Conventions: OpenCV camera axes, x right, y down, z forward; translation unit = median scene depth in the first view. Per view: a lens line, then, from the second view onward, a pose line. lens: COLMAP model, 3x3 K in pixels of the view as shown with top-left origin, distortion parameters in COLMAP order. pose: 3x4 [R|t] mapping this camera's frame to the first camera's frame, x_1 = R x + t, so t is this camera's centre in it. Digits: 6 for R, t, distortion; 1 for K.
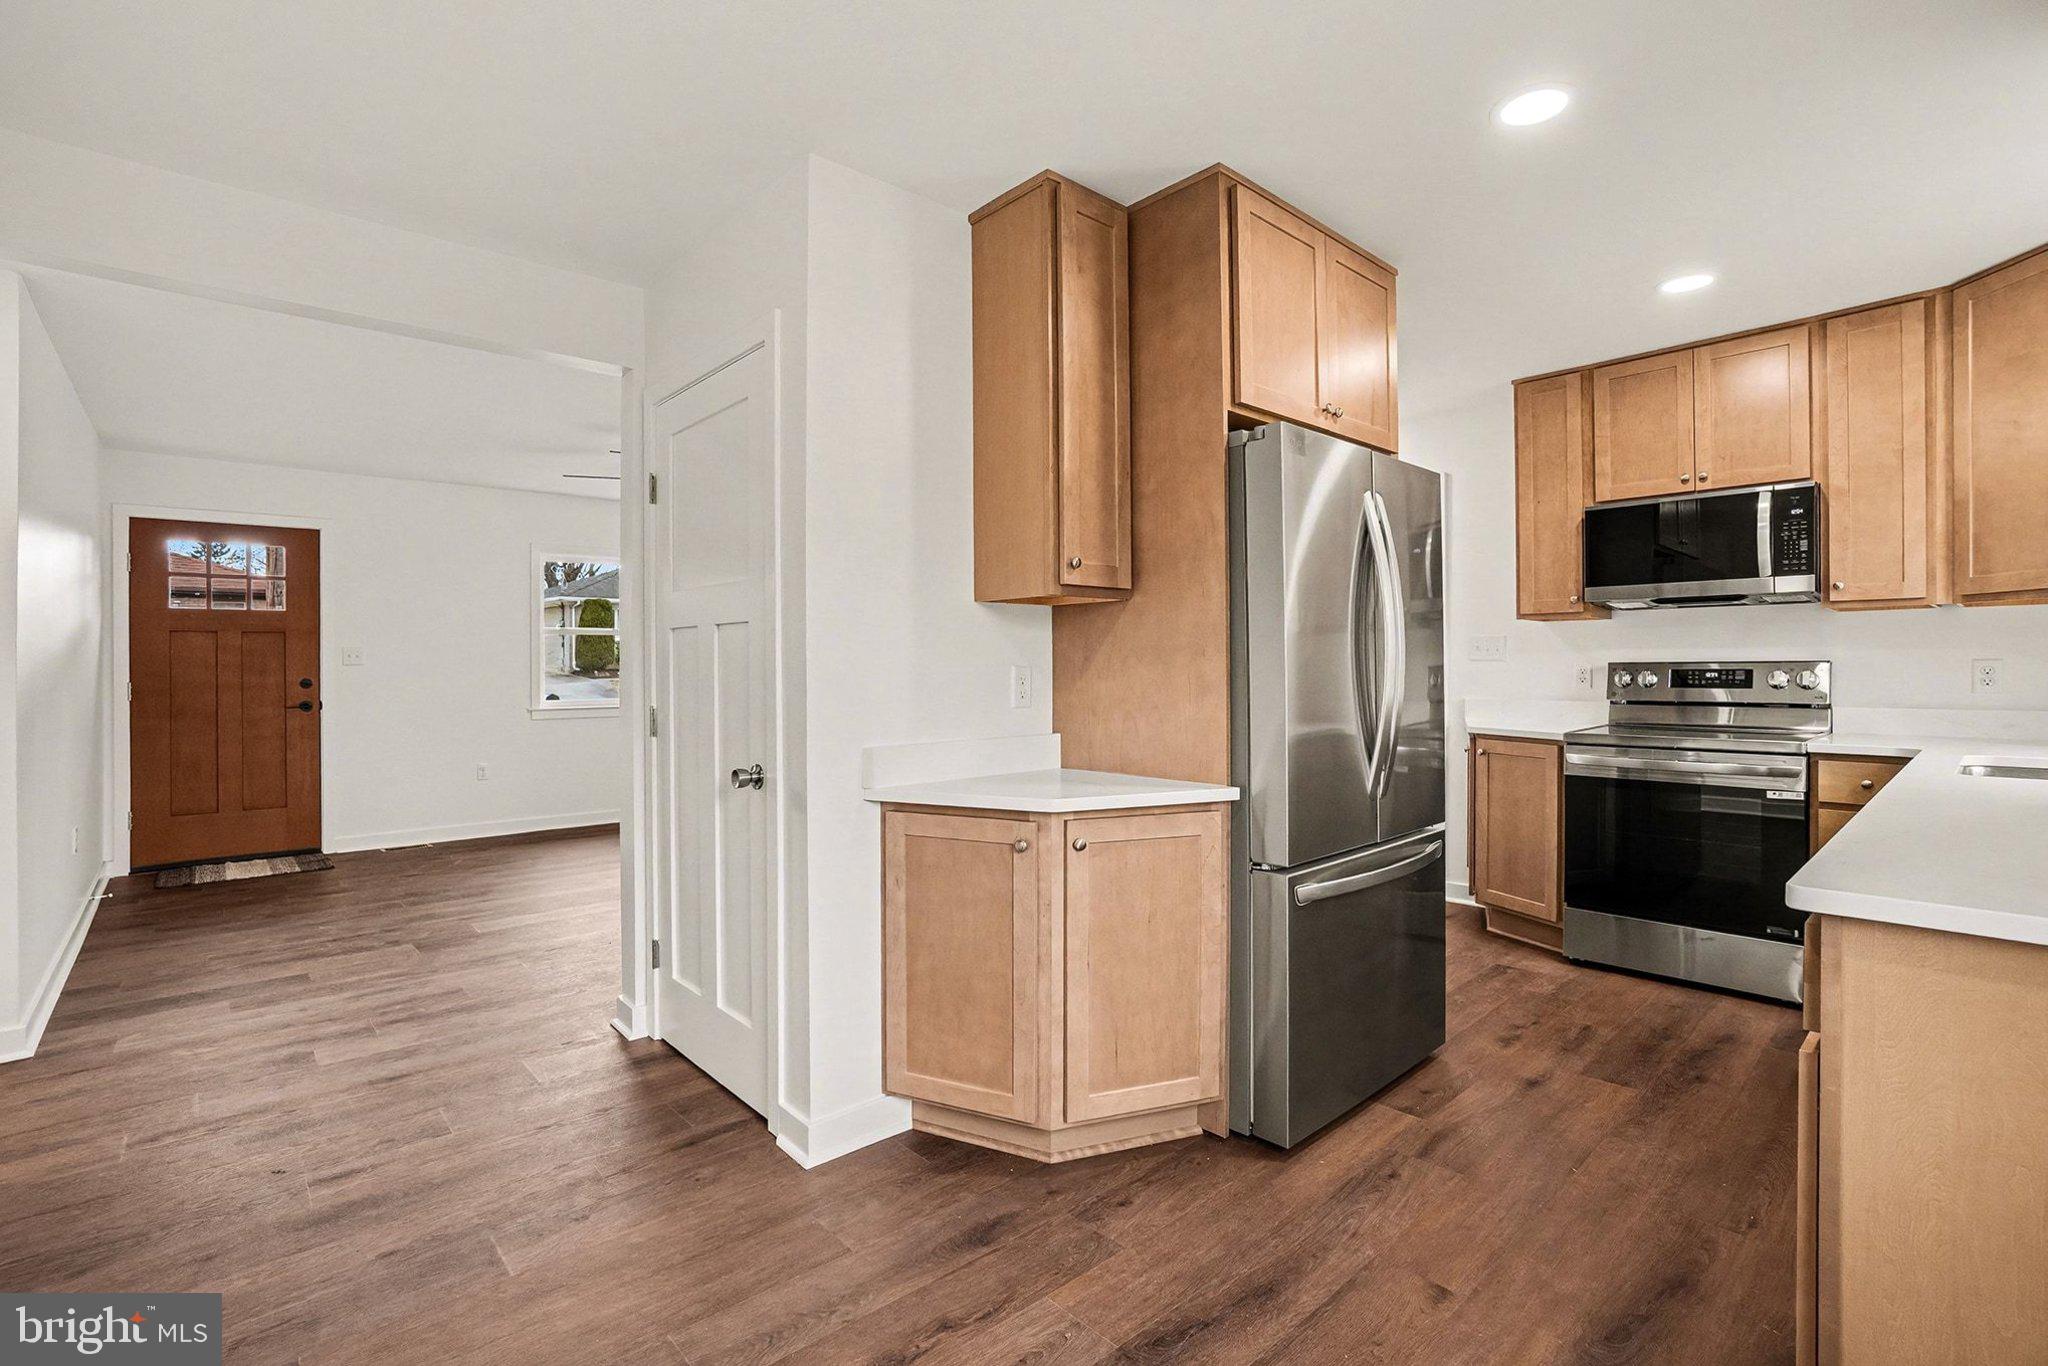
lens RADIAL K [[930.2, 0, 992.7], [0, 930.2, 660.5], [0, 0, 1]] dist [-0.062222, 0.027666]
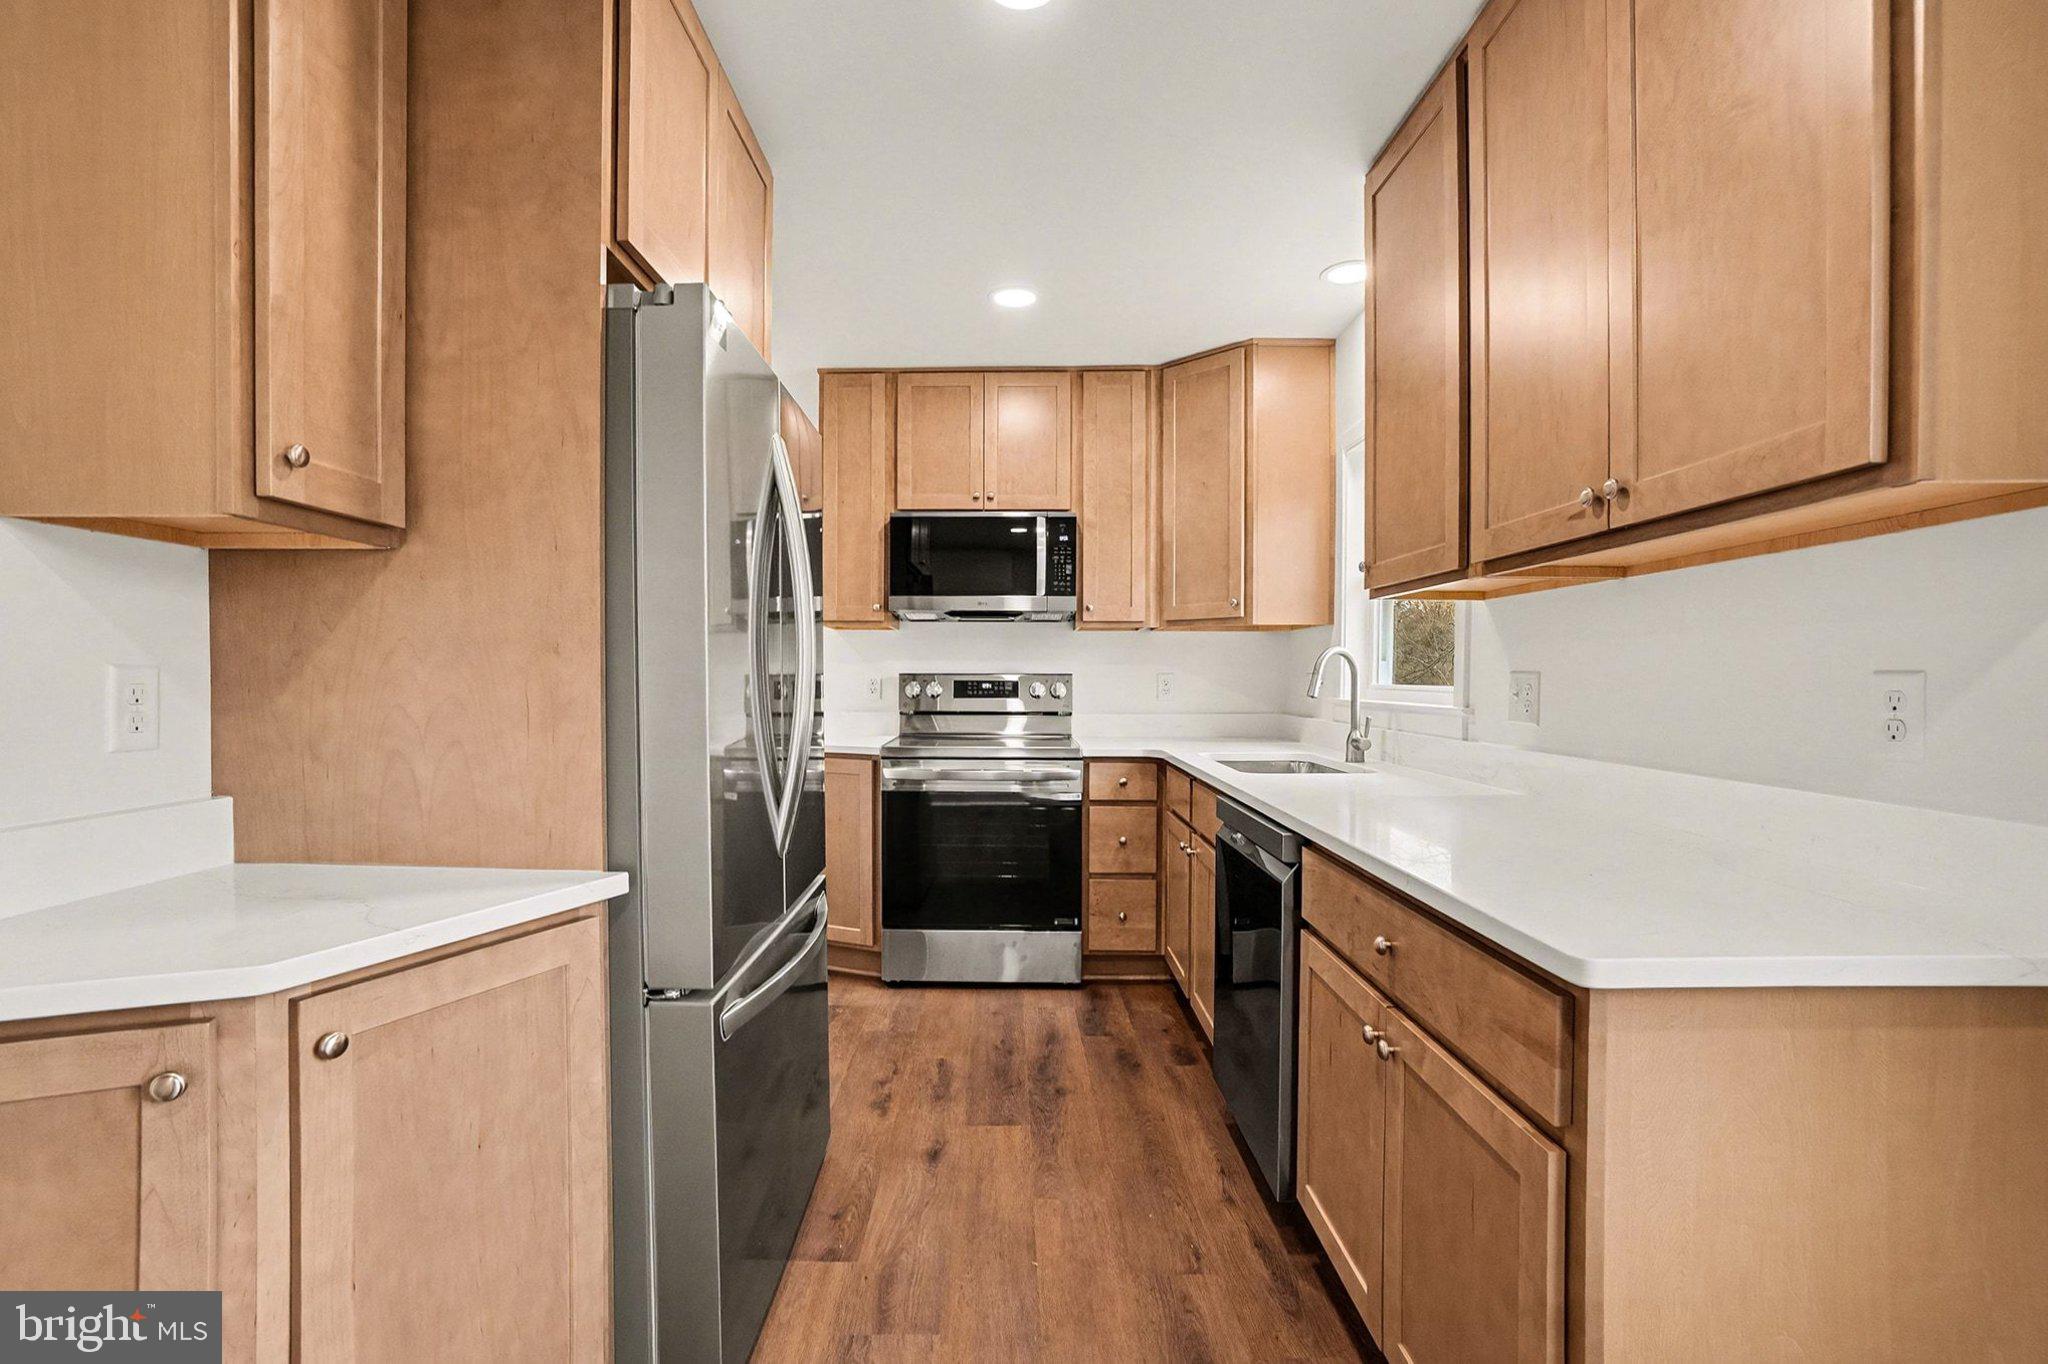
lens RADIAL K [[928.8, 0, 992.5], [0, 928.8, 694.1], [0, 0, 1]] dist [-0.064560, 0.026326]
pose [[0.666724, -0.005621, 0.745284, -0.016436], [-0.014242, 0.999693, 0.020280, 0.004265], [-0.745169, -0.024135, 0.666439, 0.335027]]
